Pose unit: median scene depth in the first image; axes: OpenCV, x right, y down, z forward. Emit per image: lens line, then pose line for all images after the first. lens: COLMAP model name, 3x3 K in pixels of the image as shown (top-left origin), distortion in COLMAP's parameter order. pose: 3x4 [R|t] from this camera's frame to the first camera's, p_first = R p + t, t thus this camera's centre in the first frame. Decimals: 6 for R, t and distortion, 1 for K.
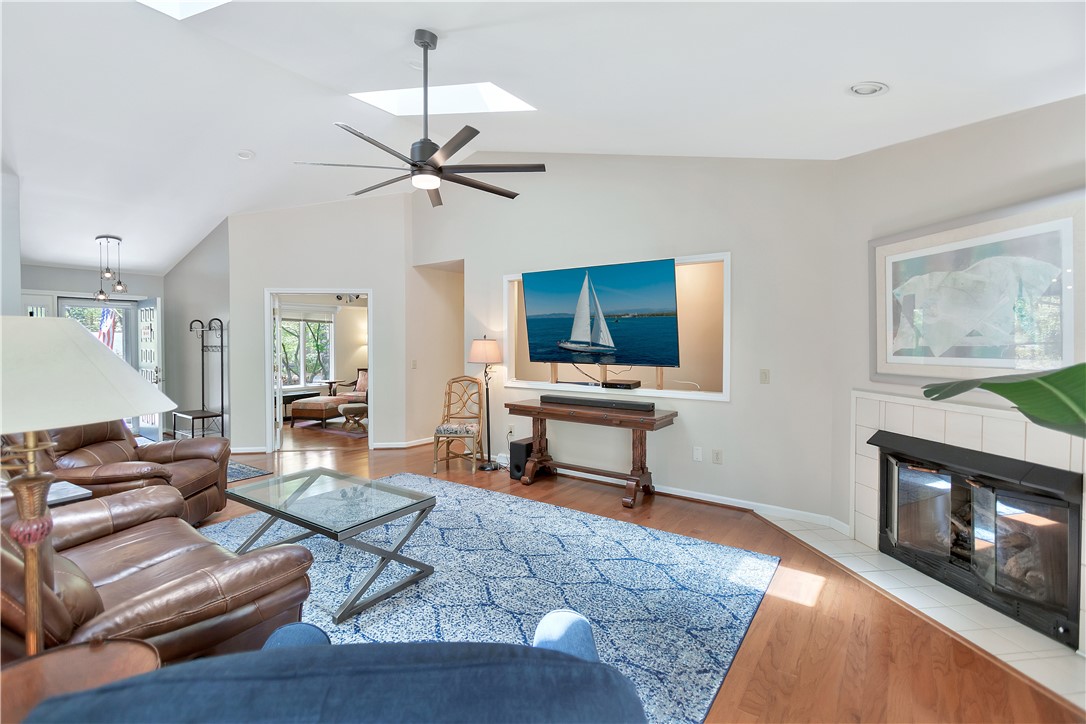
lens RADIAL K [[493.7, 0, 537.4], [0, 493.7, 337.2], [0, 0, 1]] dist [0.000191, 0.001765]
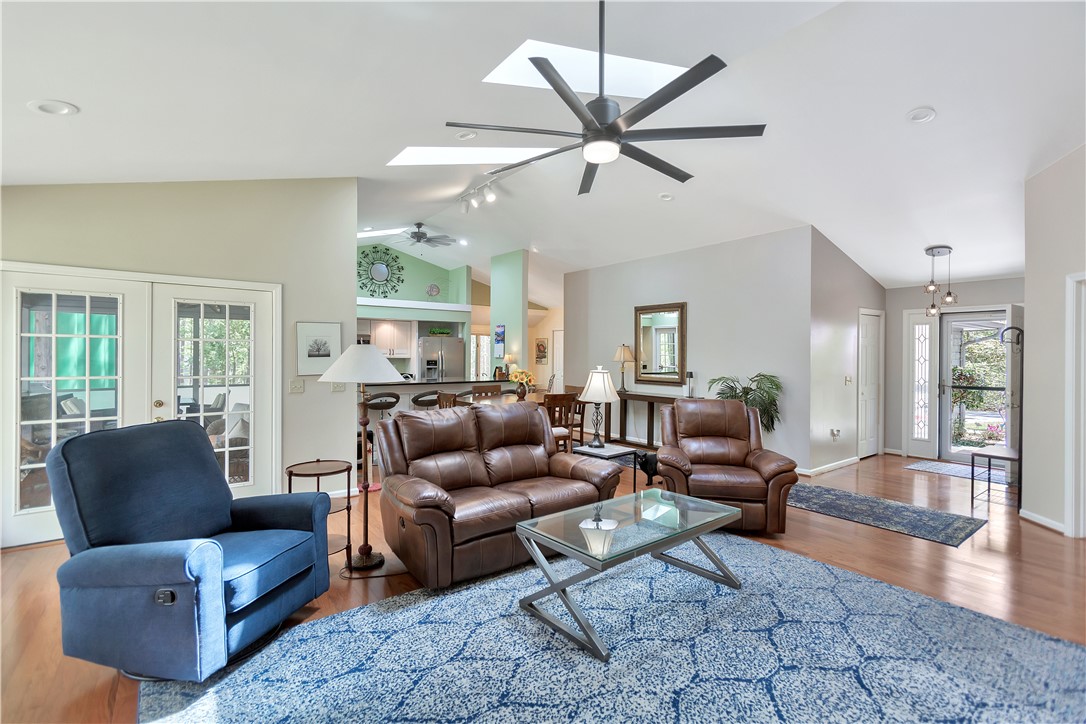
lens RADIAL K [[493.7, 0, 533.1], [0, 493.7, 355.9], [0, 0, 1]] dist [0.000191, 0.001765]
pose [[-0.290056, 0.002365, -0.957007, 0.469510], [-0.003321, 0.999988, 0.003477, 0.008052], [0.957004, 0.004186, -0.290044, 0.972050]]
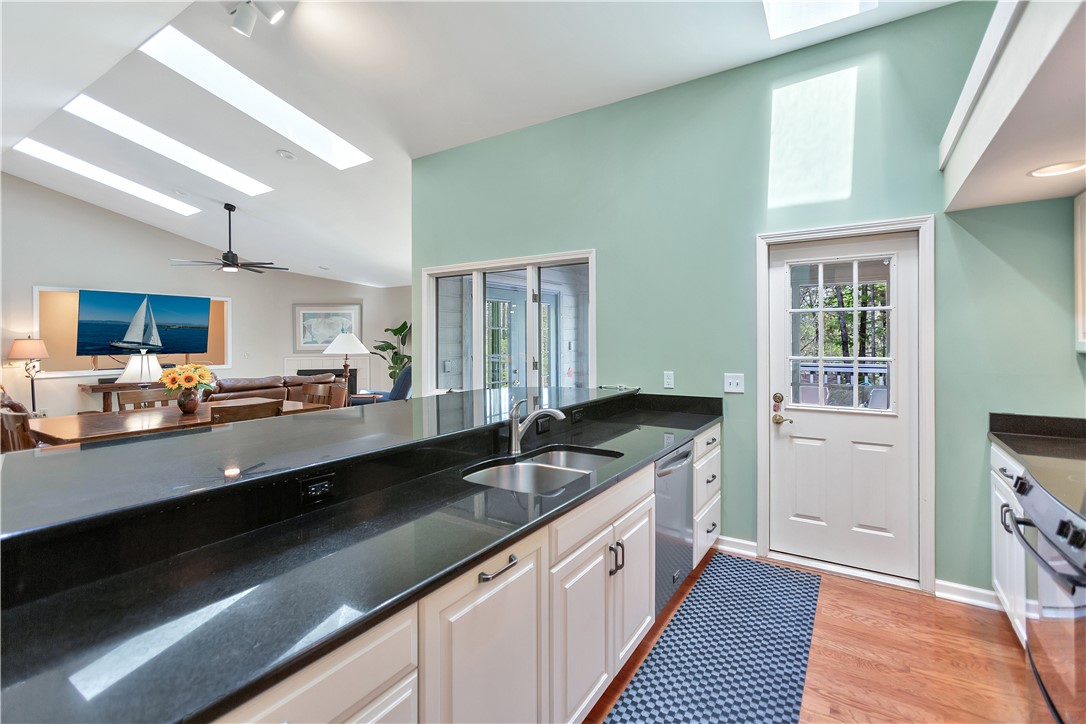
lens RADIAL K [[493.7, 0, 546.4], [0, 493.7, 355.1], [0, 0, 1]] dist [0.000191, 0.001765]
pose [[-0.066449, -0.026429, 0.997440, -2.225179], [0.007953, 0.999603, 0.027016, 0.032100], [-0.997758, 0.009727, -0.066213, -0.260134]]
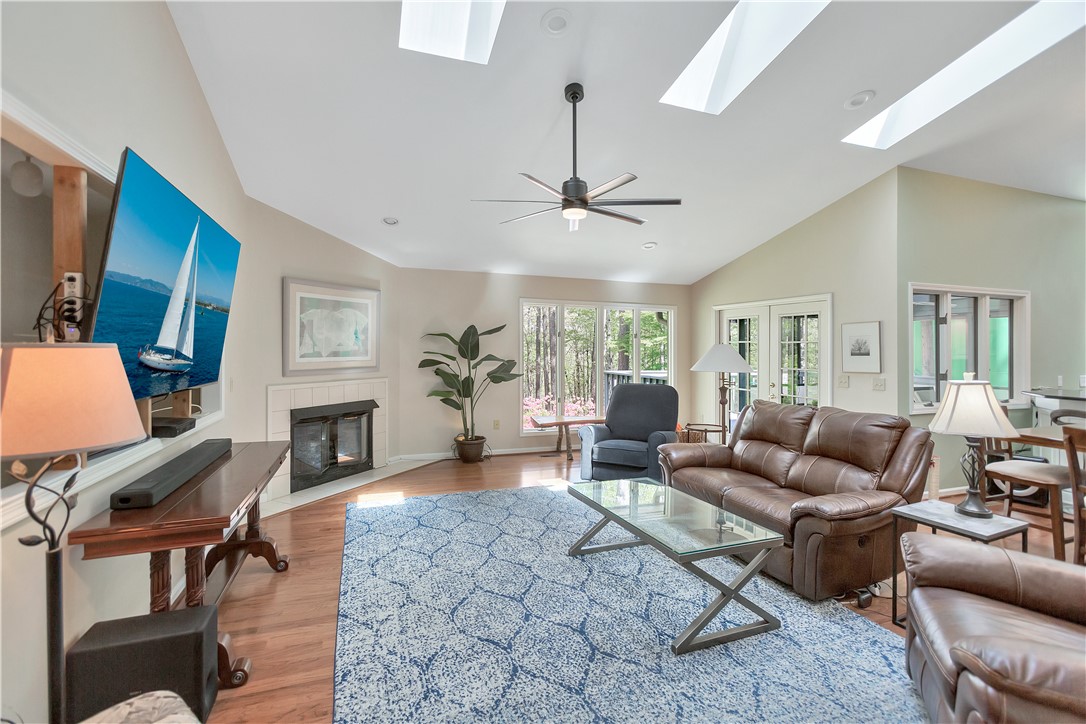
lens RADIAL K [[493.7, 0, 535.2], [0, 493.7, 357.4], [0, 0, 1]] dist [0.000191, 0.001765]
pose [[-0.826529, -0.011451, 0.562778, -0.677555], [-0.005247, 0.999906, 0.012640, 0.011494], [-0.562870, 0.007495, -0.826512, 1.722249]]
